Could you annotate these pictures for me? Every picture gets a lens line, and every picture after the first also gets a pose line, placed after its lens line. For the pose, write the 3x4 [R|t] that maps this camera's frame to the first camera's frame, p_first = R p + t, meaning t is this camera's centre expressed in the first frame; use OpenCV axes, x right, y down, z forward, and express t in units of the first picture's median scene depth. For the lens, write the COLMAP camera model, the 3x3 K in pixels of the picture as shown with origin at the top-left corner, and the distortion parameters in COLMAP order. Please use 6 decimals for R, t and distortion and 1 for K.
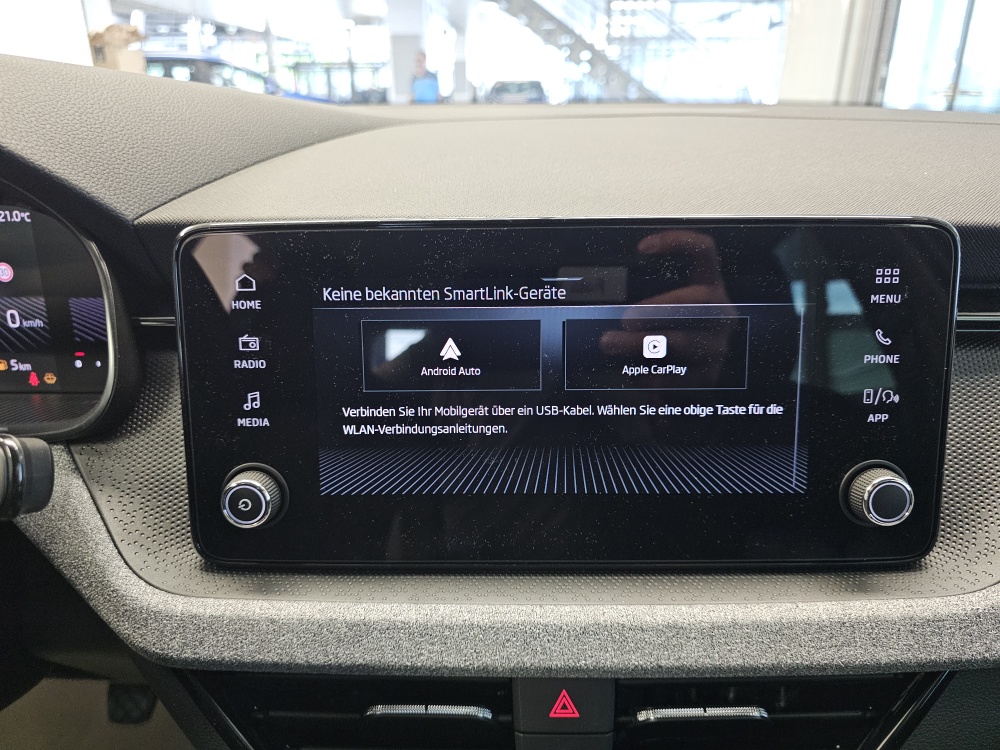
lens RADIAL K [[694.5, 0, 497.3], [0, 694.5, 374.5], [0, 0, 1]] dist [-0.001081, -0.022522]
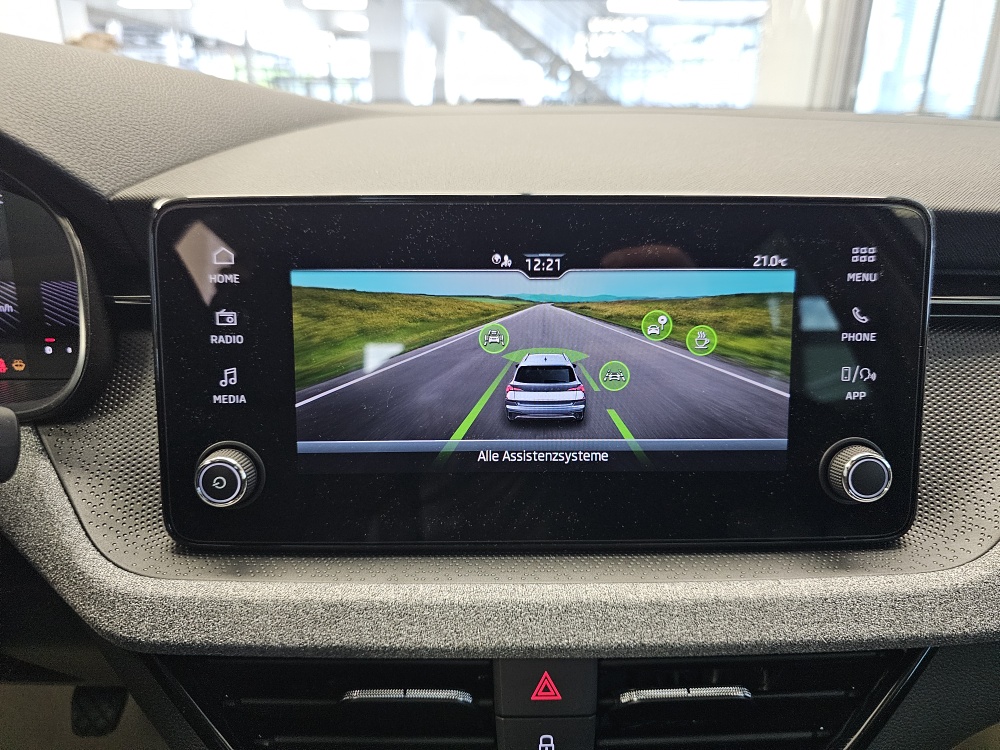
lens RADIAL K [[694.0, 0, 501.4], [0, 694.0, 364.6], [0, 0, 1]] dist [0.004924, -0.029604]
pose [[0.999354, 0.003830, 0.035731, -0.003432], [-0.002611, 0.999415, -0.034114, 0.053480], [-0.035841, 0.033999, 0.998779, 0.007195]]
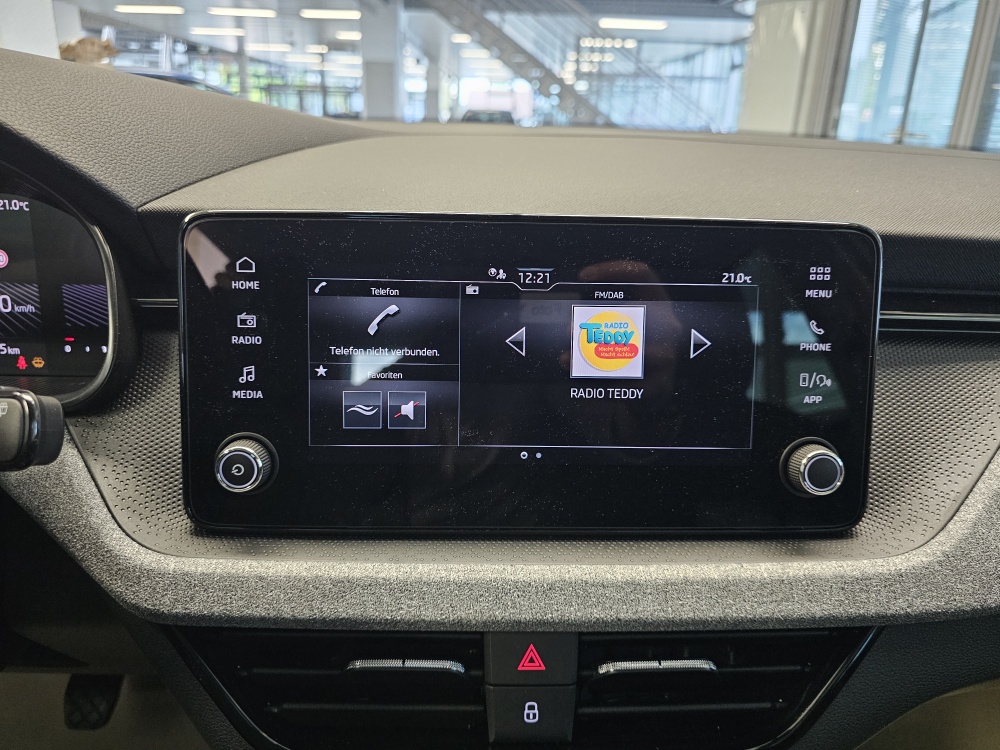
lens RADIAL K [[694.0, 0, 501.4], [0, 694.0, 364.6], [0, 0, 1]] dist [0.004924, -0.029604]
pose [[0.998309, 0.019650, 0.054708, -0.018662], [-0.016920, 0.998609, -0.049935, 0.071154], [-0.055613, 0.048925, 0.997253, -0.099369]]
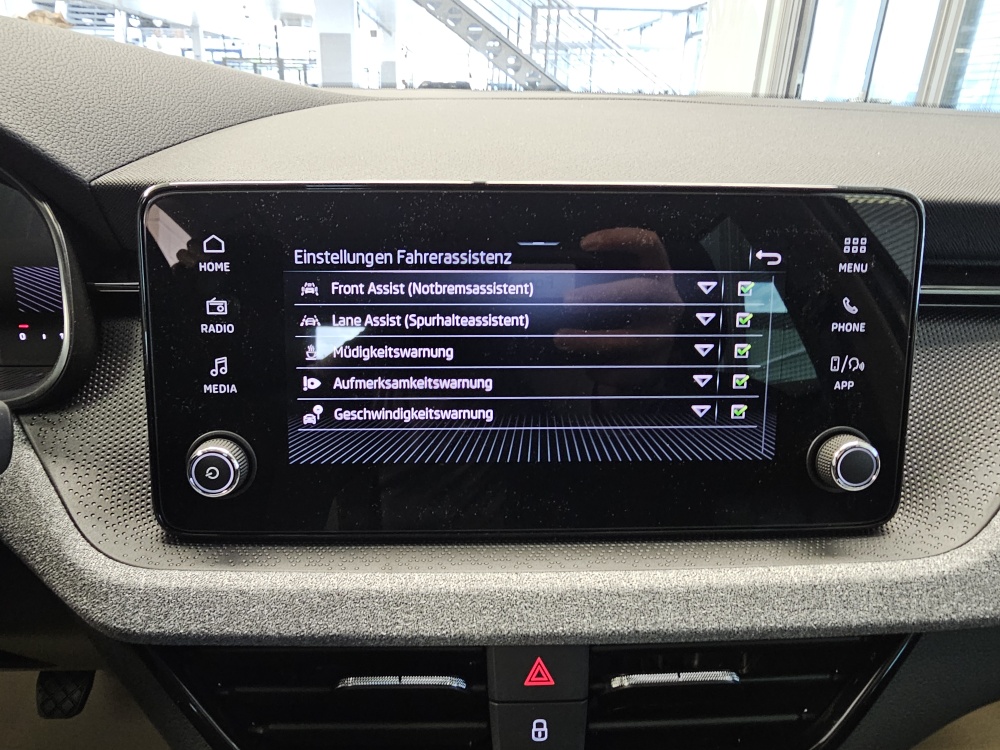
lens RADIAL K [[679.4, 0, 461.4], [0, 679.4, 368.0], [0, 0, 1]] dist [-0.002112, -0.001758]
pose [[0.998401, 0.003698, 0.056403, -0.069981], [-0.003522, 0.999989, -0.003226, 0.042541], [-0.056415, 0.003023, 0.998403, 0.033603]]
